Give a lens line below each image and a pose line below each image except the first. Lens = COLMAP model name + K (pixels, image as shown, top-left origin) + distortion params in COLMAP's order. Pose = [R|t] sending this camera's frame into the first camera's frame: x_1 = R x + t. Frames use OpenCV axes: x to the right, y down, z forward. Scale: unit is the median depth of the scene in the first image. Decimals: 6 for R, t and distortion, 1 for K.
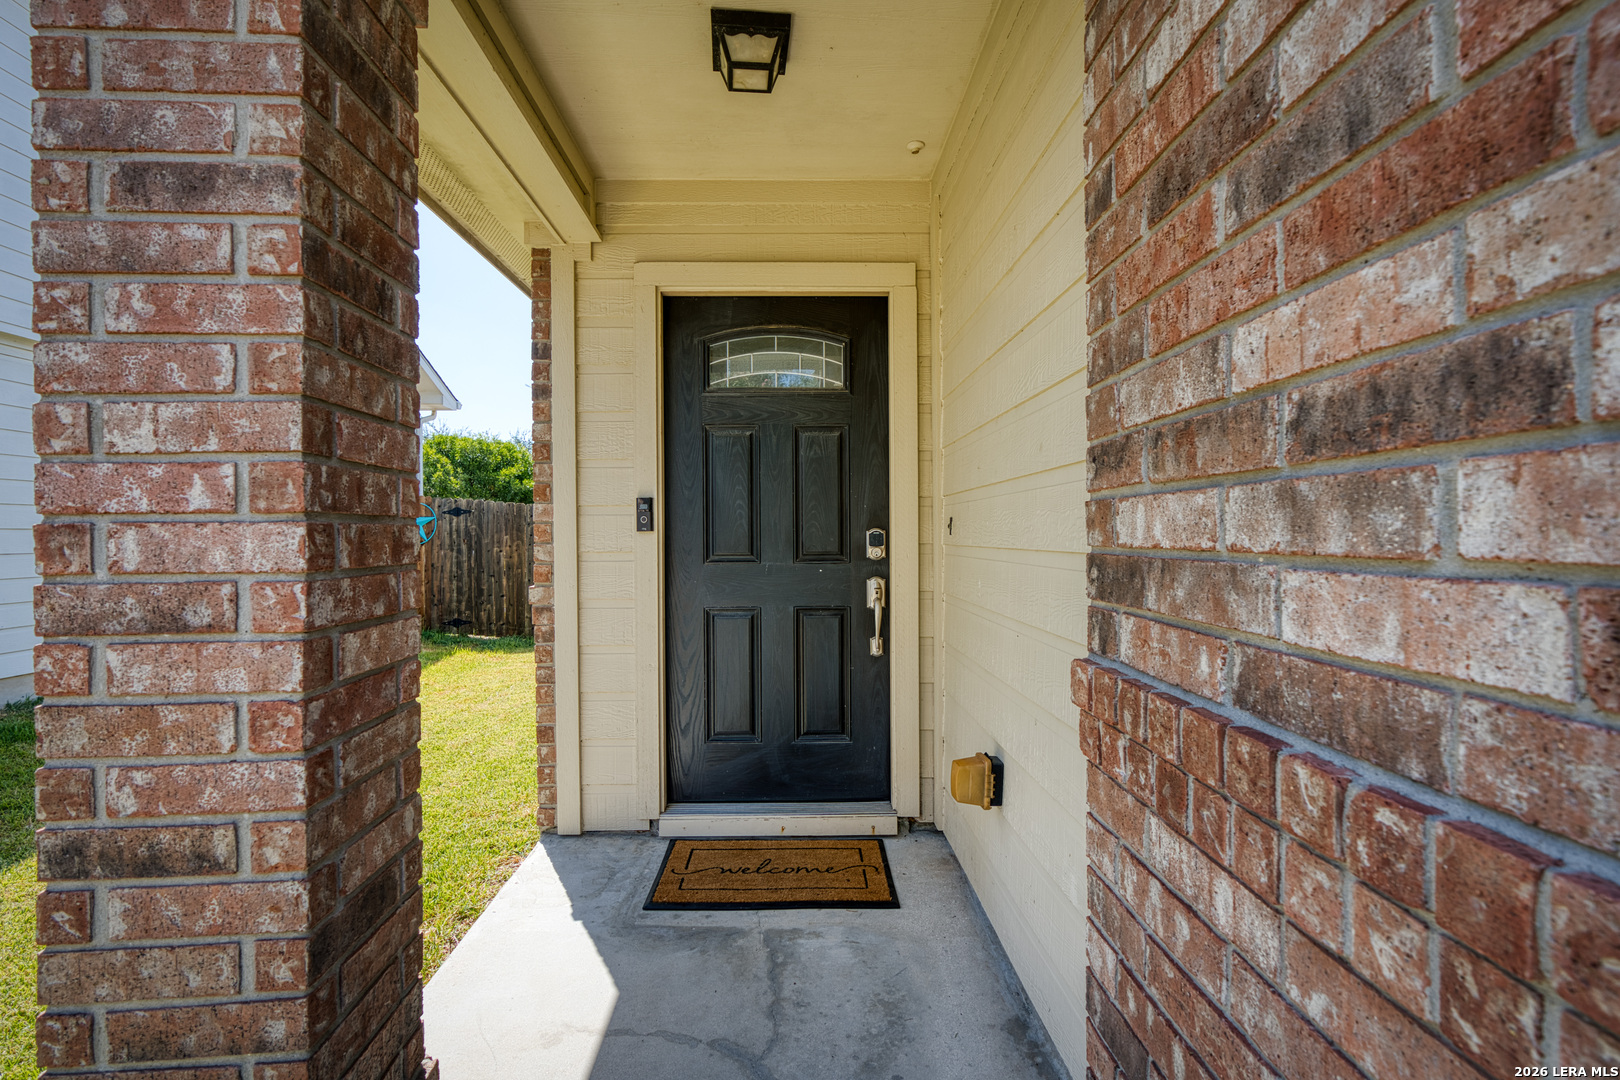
lens RADIAL K [[737.6, 0, 810.6], [0, 737.6, 542.6], [0, 0, 1]] dist [-0.010481, 0.004137]
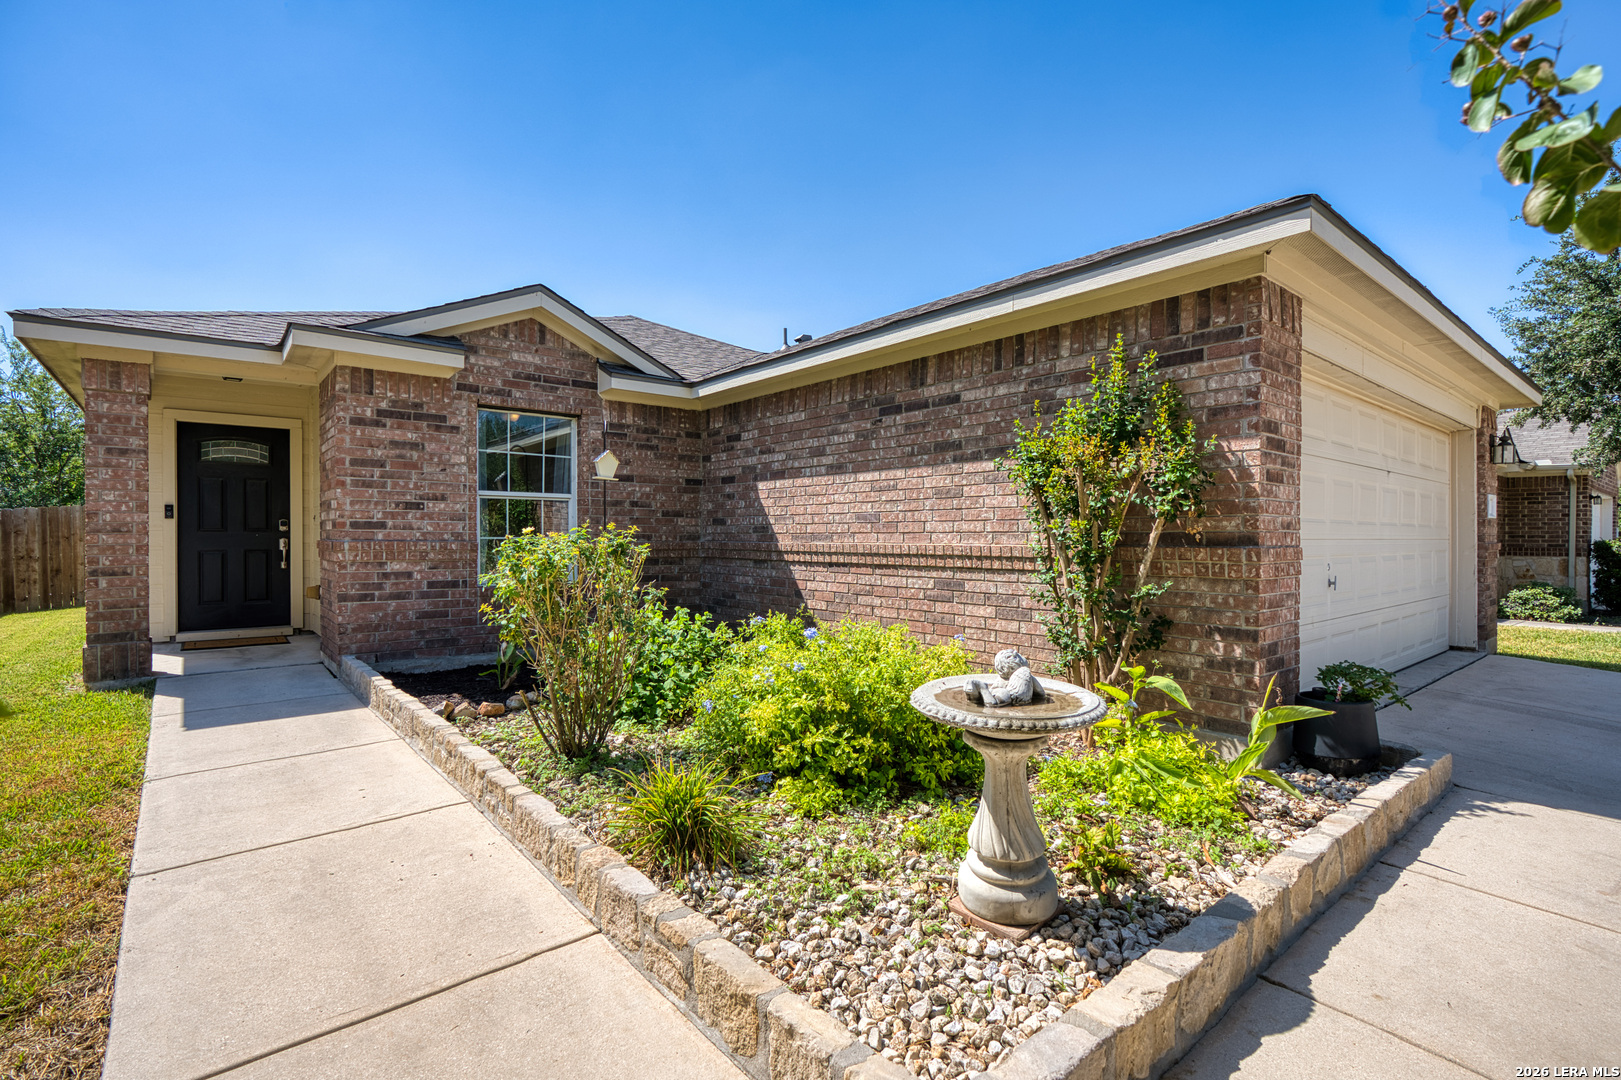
lens RADIAL K [[738.1, 0, 812.7], [0, 738.1, 540.0], [0, 0, 1]] dist [-0.010481, 0.004137]
pose [[0.777878, 0.000647, 0.628415, -0.090294], [0.003392, 0.999981, -0.005228, 0.077097], [-0.628407, 0.006198, 0.777860, -2.241335]]
